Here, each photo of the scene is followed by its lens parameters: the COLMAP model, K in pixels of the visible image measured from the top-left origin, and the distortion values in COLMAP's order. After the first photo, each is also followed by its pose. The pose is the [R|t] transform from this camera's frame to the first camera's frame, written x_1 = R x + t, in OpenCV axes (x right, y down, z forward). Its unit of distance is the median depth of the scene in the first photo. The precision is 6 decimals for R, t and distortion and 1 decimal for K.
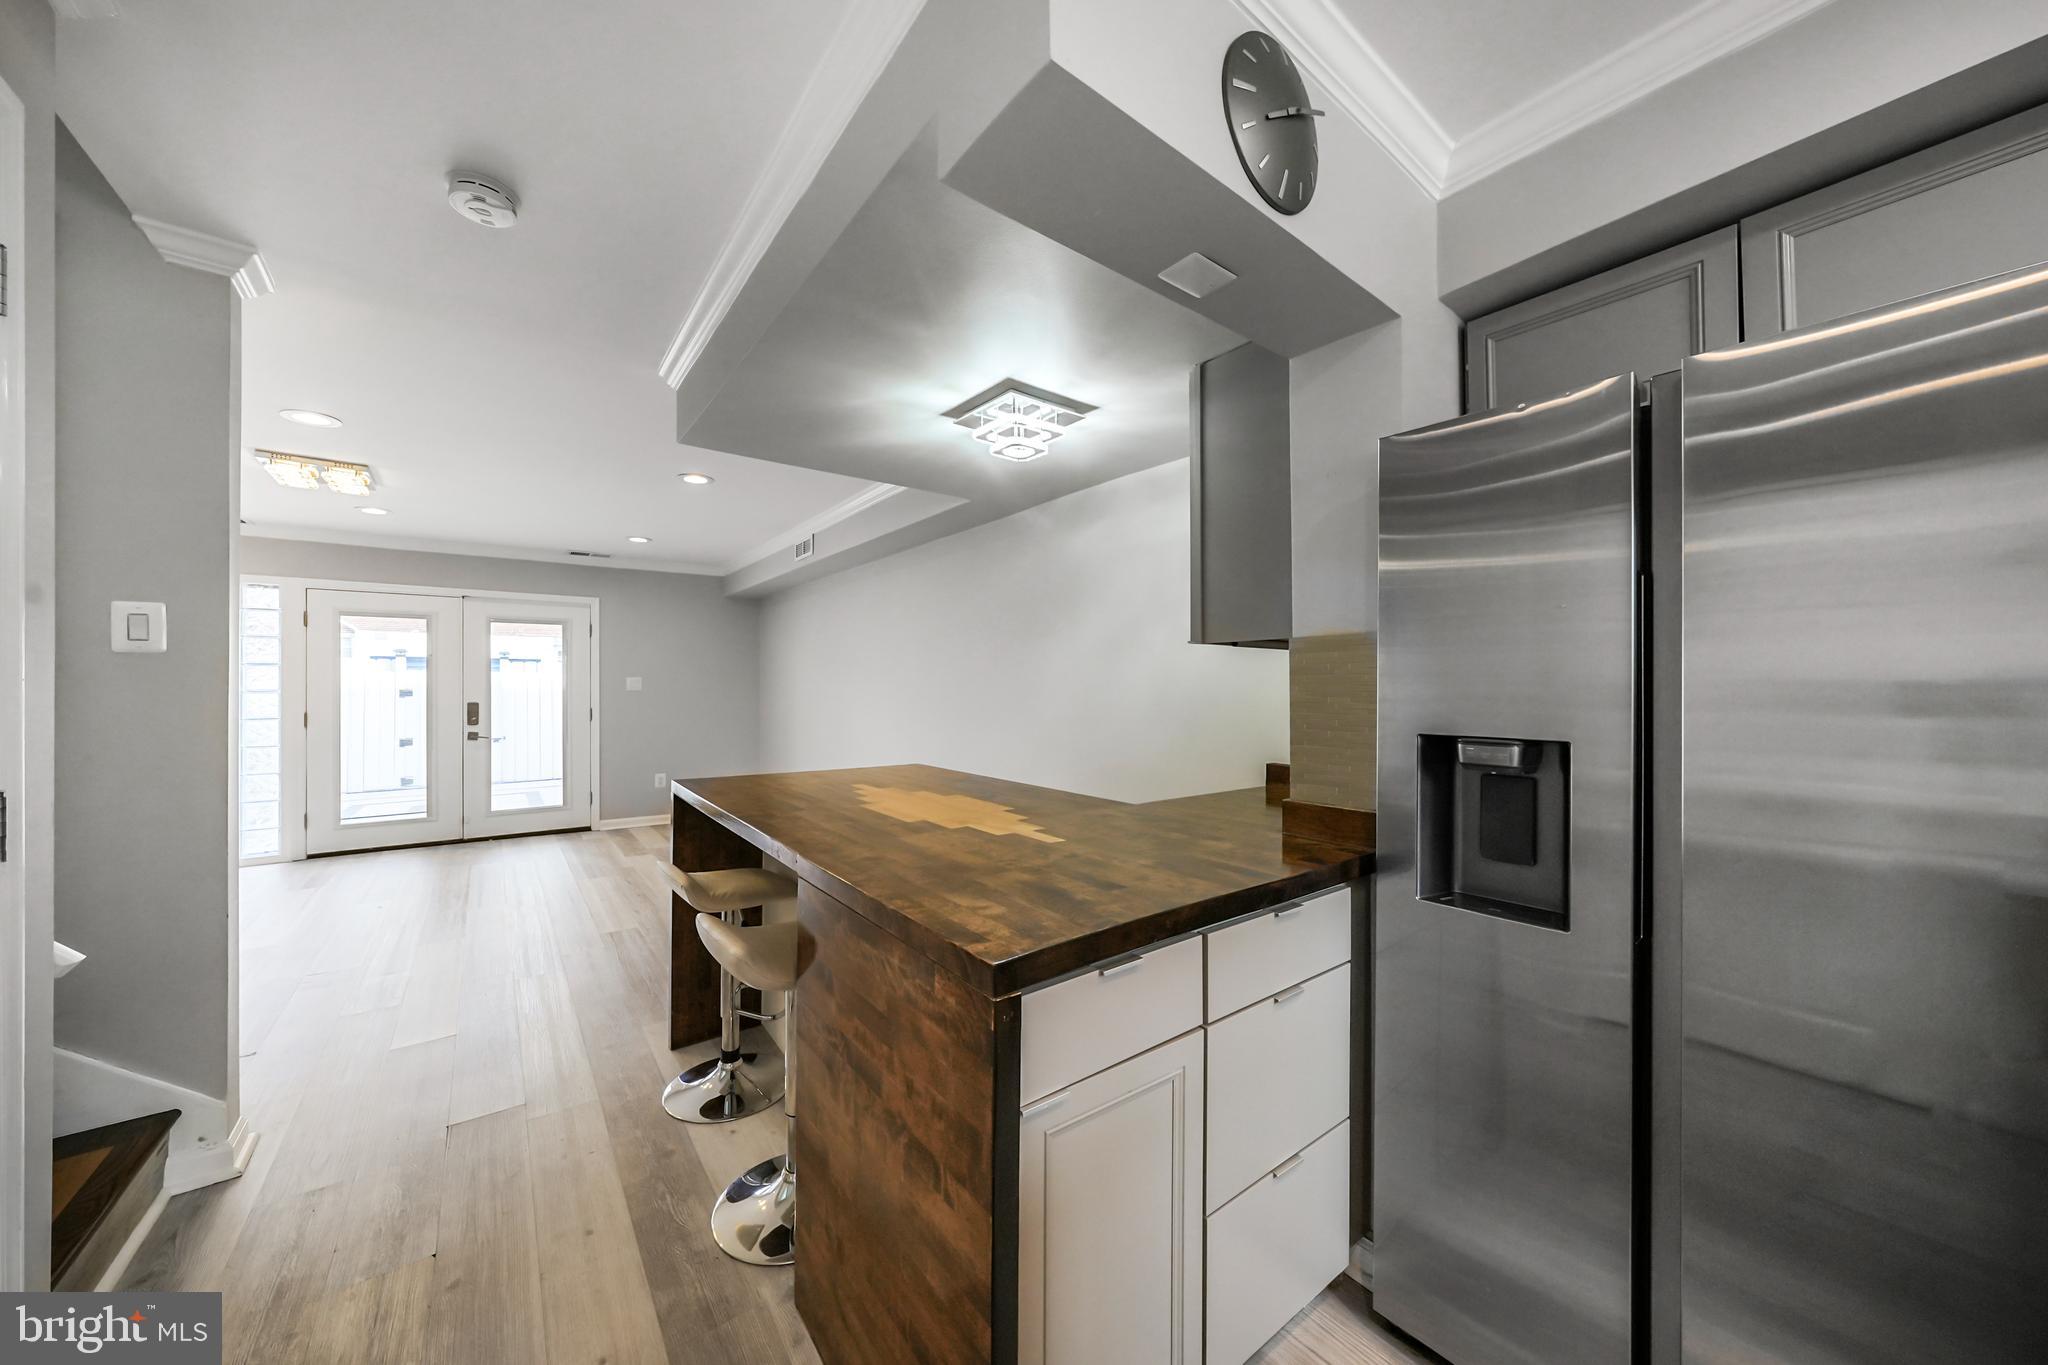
lens RADIAL K [[701.1, 0, 1015.9], [0, 701.1, 667.4], [0, 0, 1]] dist [0.000835, 0.000429]
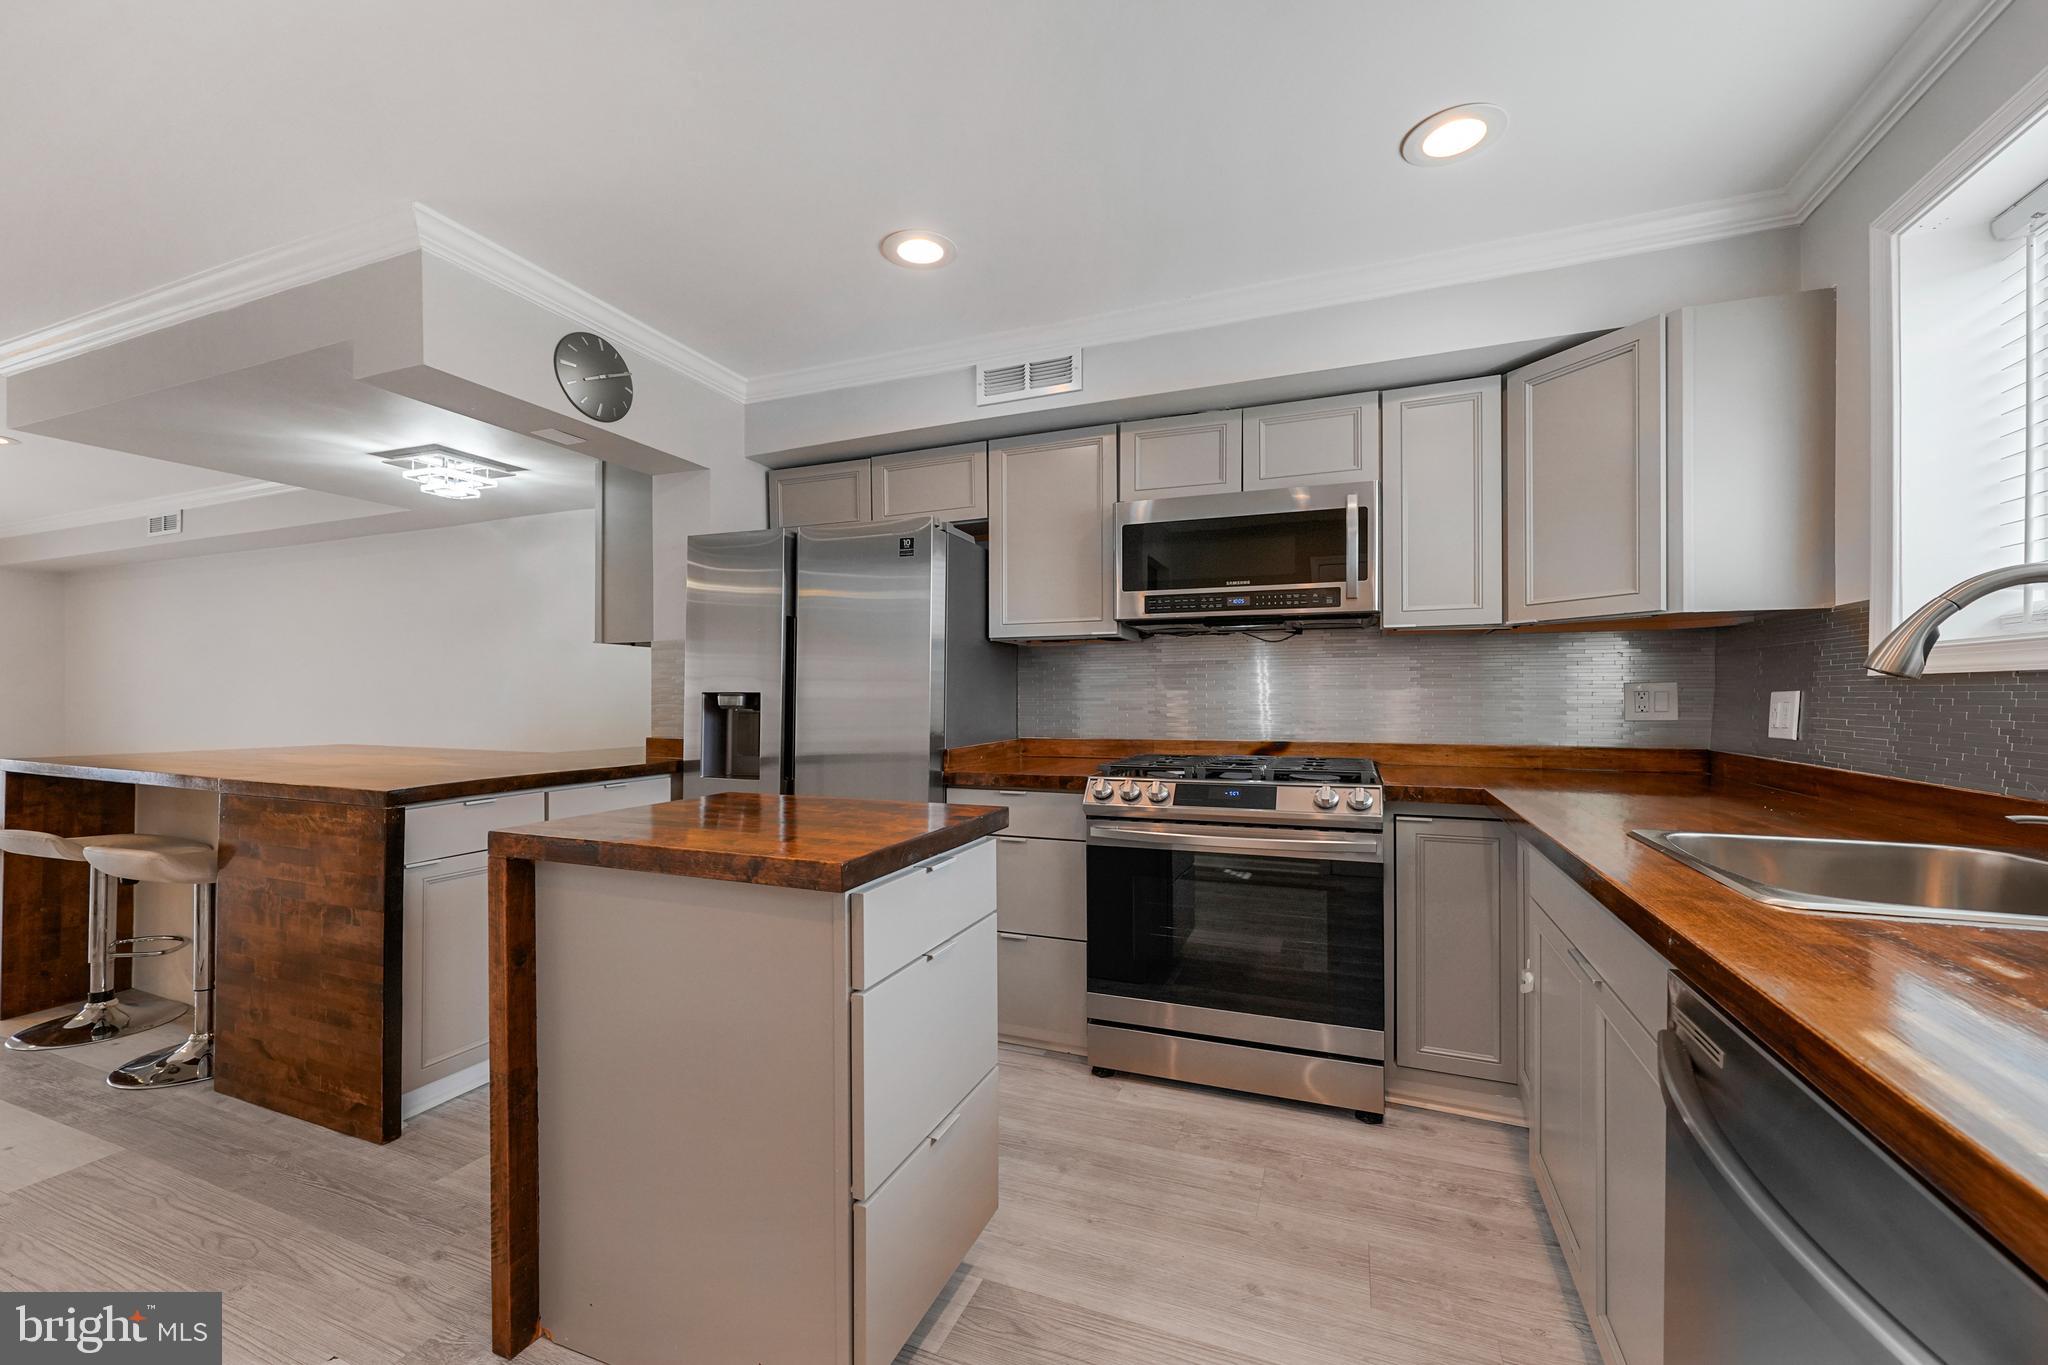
lens RADIAL K [[685.4, 0, 1028.9], [0, 685.4, 676.4], [0, 0, 1]] dist [-0.001784, 0.000065]
pose [[0.801084, 0.008615, 0.598489, 0.152802], [-0.007793, 0.999962, -0.003962, 0.047409], [-0.598501, -0.001490, 0.801121, -0.967465]]
